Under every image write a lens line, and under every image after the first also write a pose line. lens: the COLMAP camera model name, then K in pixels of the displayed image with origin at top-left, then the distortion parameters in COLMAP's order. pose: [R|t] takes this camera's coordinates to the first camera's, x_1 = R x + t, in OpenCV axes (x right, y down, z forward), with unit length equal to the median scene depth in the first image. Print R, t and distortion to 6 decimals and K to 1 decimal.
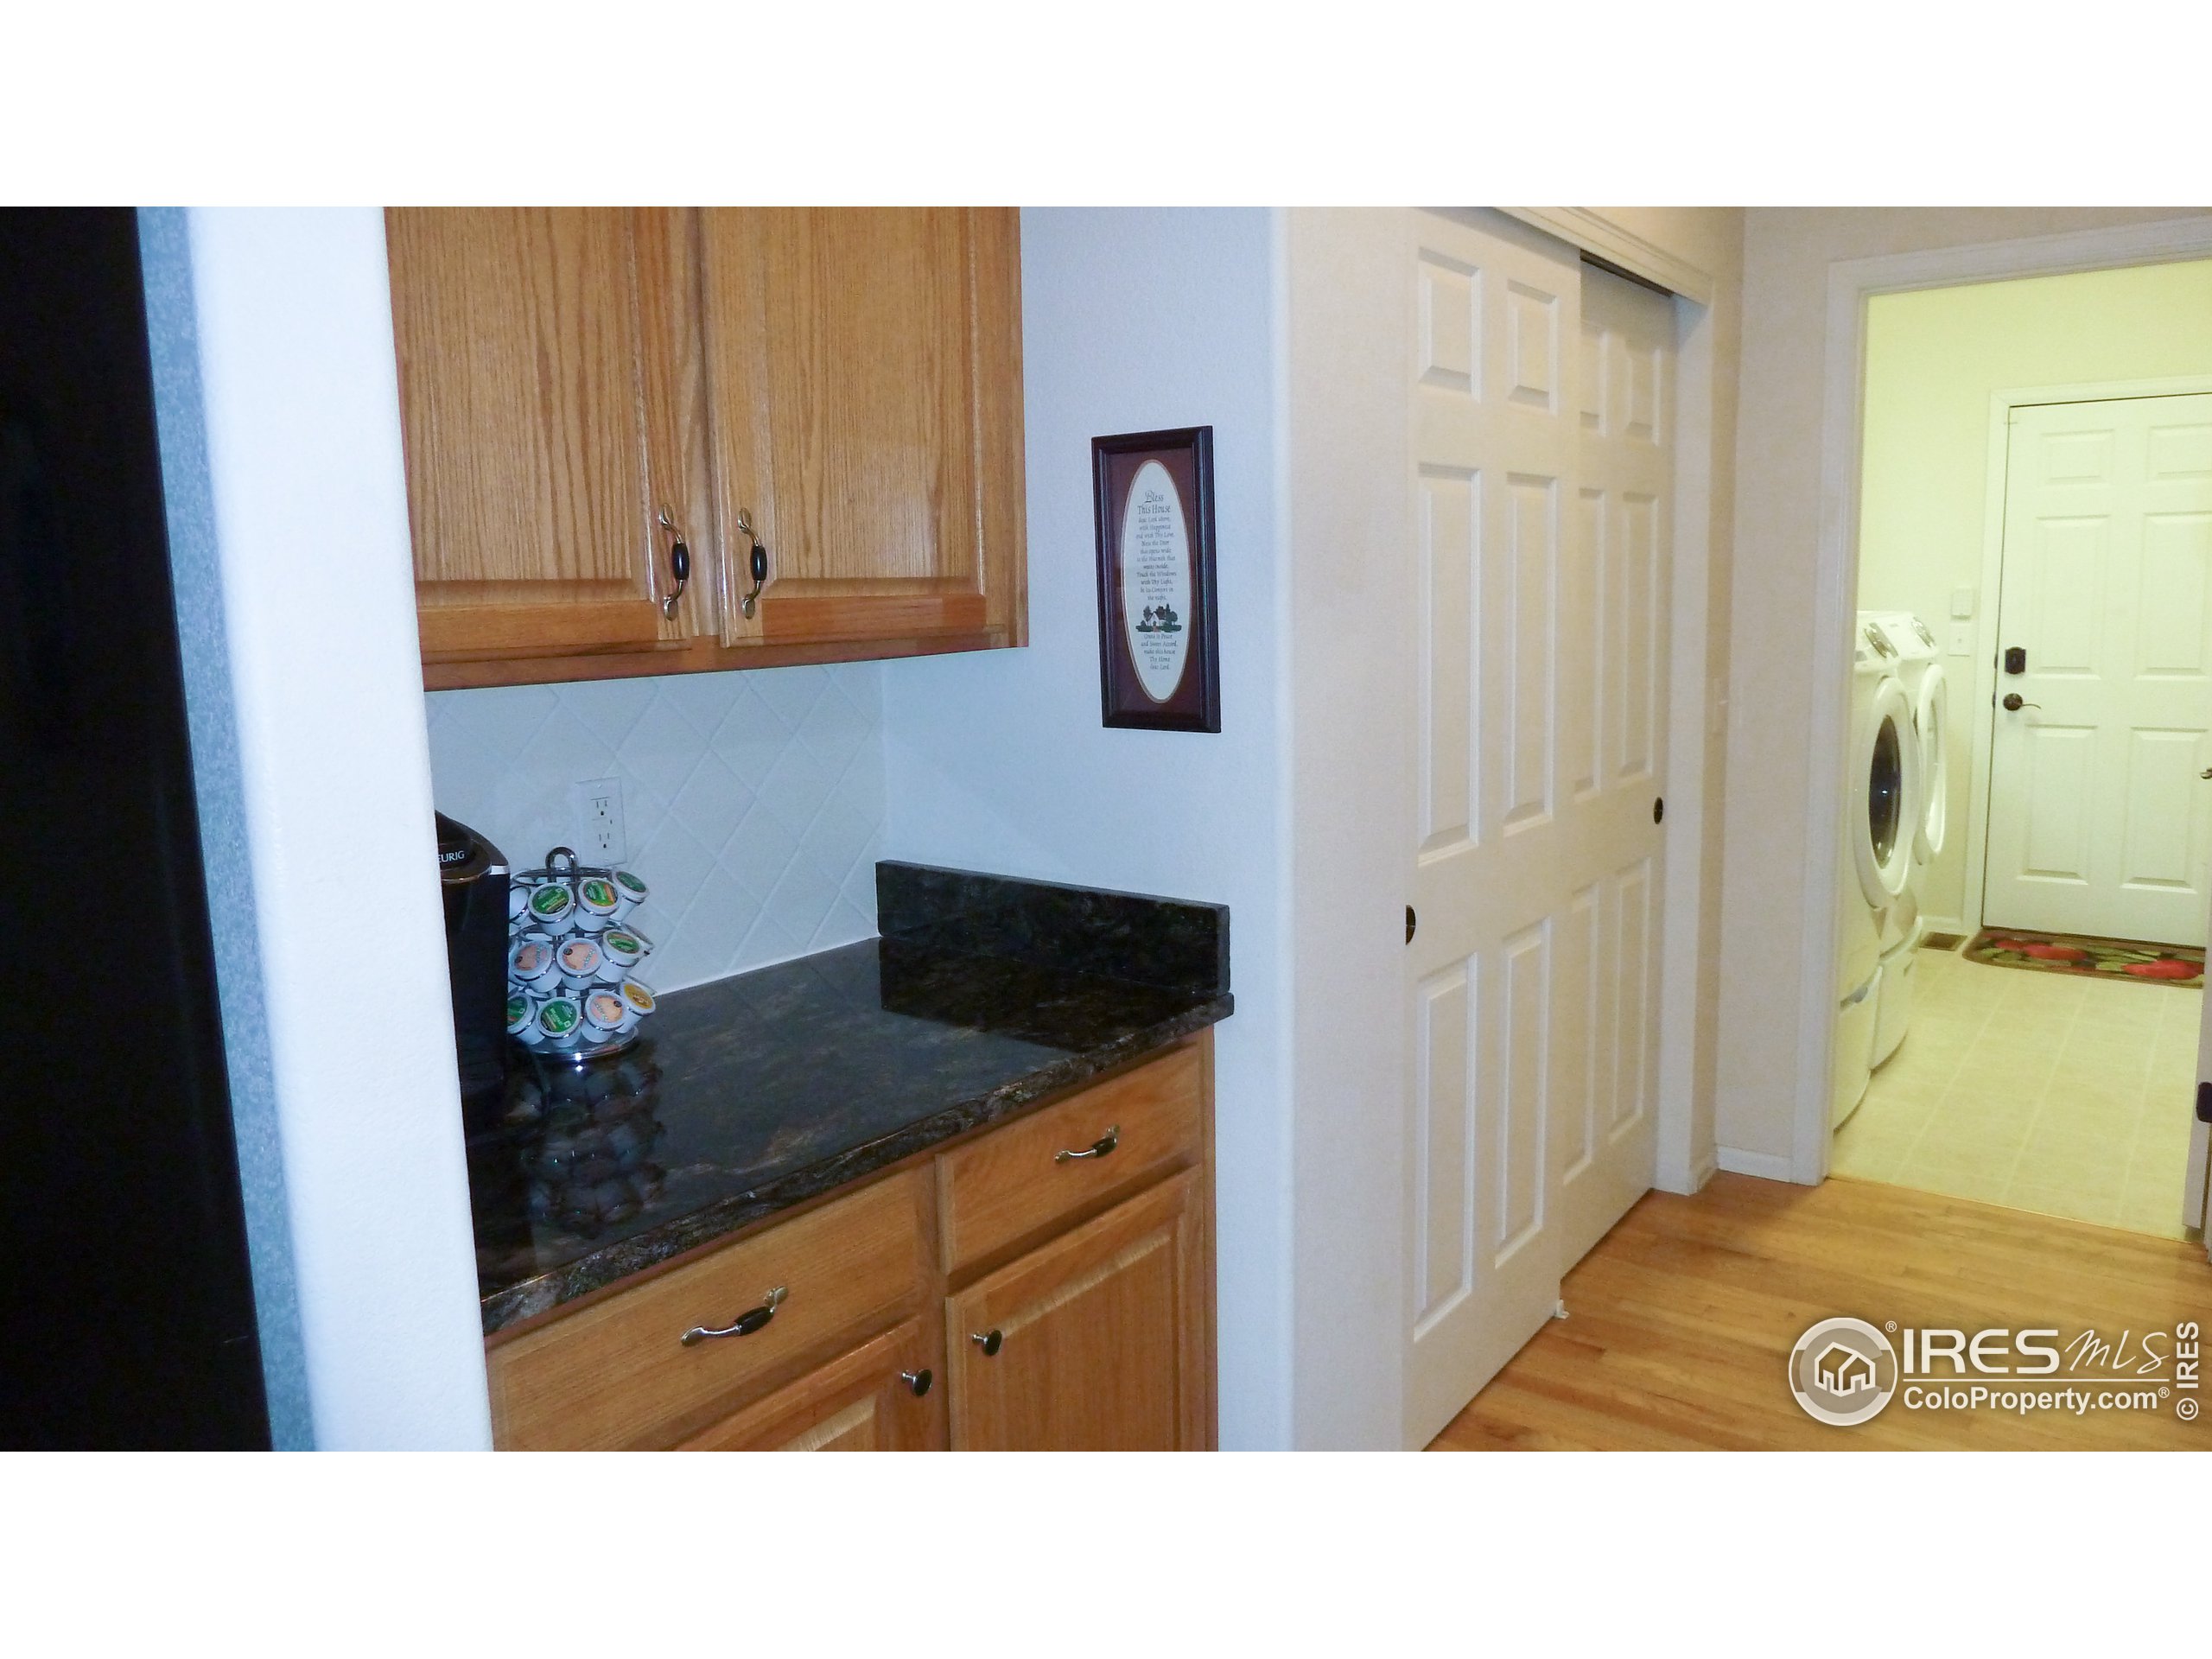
lens RADIAL K [[1551.4, 0, 1117.1], [0, 1551.4, 811.7], [0, 0, 1]] dist [-0.006793, -0.008323]
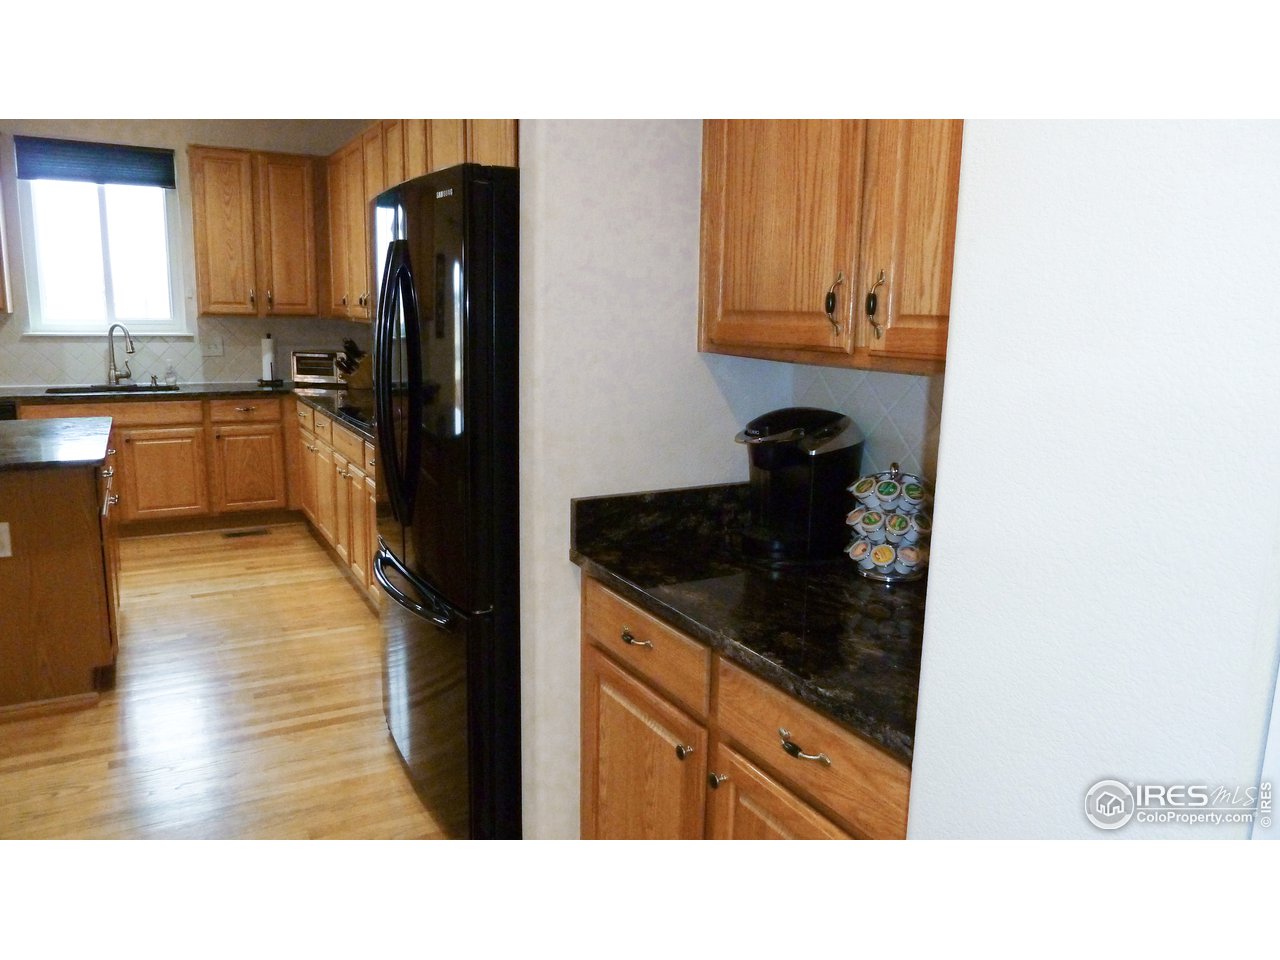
lens RADIAL K [[897.7, 0, 644.6], [0, 897.7, 473.6], [0, 0, 1]] dist [-0.006793, -0.008323]
pose [[-0.409171, 0.175534, -0.895415, 0.559136], [-0.140809, 0.957419, 0.252033, -0.149645], [0.901528, 0.229207, -0.367031, 0.907185]]
